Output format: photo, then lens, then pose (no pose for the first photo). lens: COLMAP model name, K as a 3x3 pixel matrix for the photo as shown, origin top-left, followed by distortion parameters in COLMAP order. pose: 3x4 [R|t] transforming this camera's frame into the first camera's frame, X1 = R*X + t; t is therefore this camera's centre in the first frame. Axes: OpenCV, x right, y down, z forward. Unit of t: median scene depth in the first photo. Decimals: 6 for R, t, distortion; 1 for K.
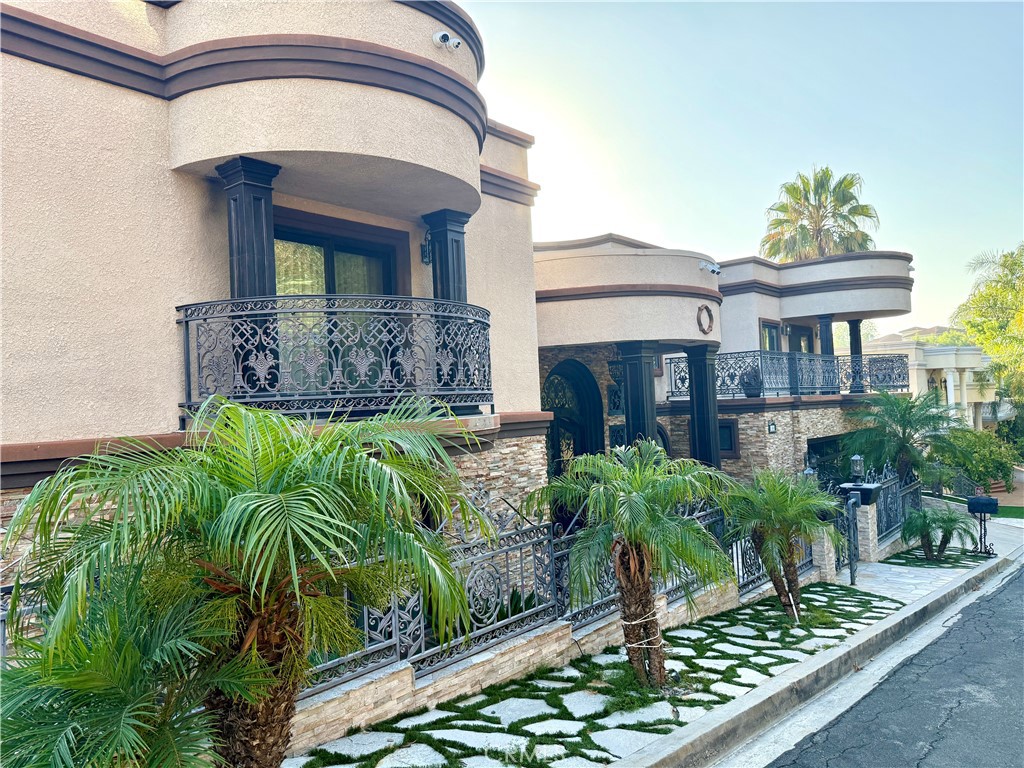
lens RADIAL K [[726.3, 0, 511.3], [0, 726.3, 384.6], [0, 0, 1]] dist [0.002838, 0.002037]
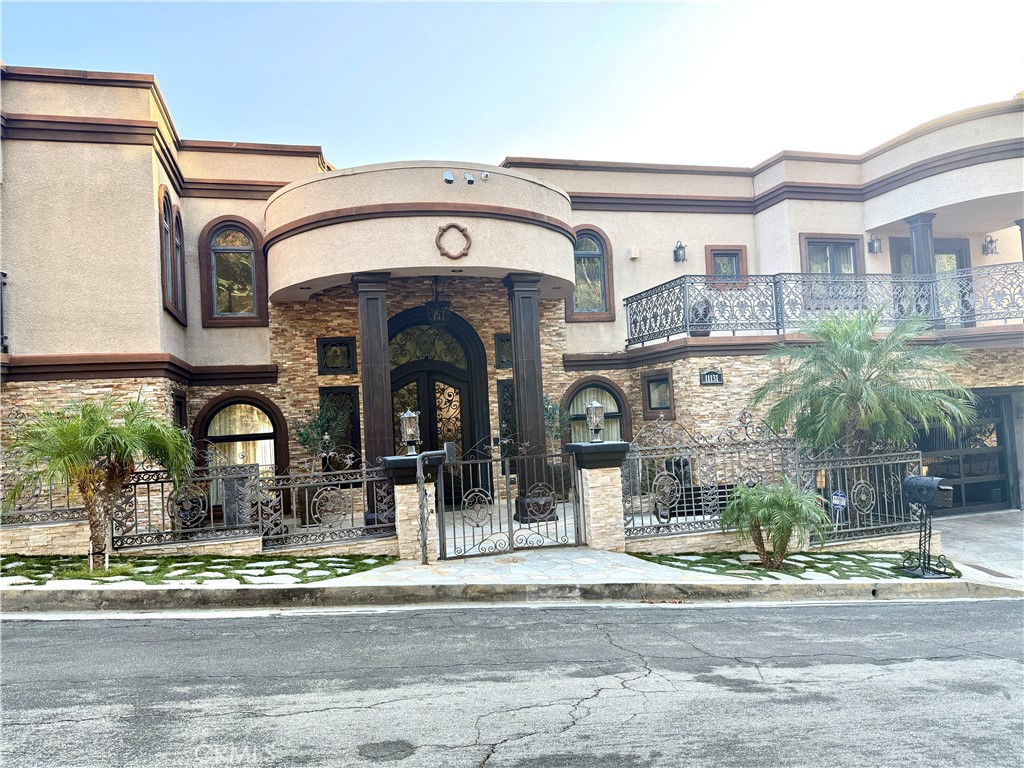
lens RADIAL K [[726.3, 0, 510.2], [0, 726.3, 384.4], [0, 0, 1]] dist [0.002838, 0.002037]
pose [[0.824911, -0.025014, -0.564708, 0.645794], [0.034702, 0.999377, 0.006423, 0.057406], [0.564196, -0.024895, 0.825266, 0.288287]]
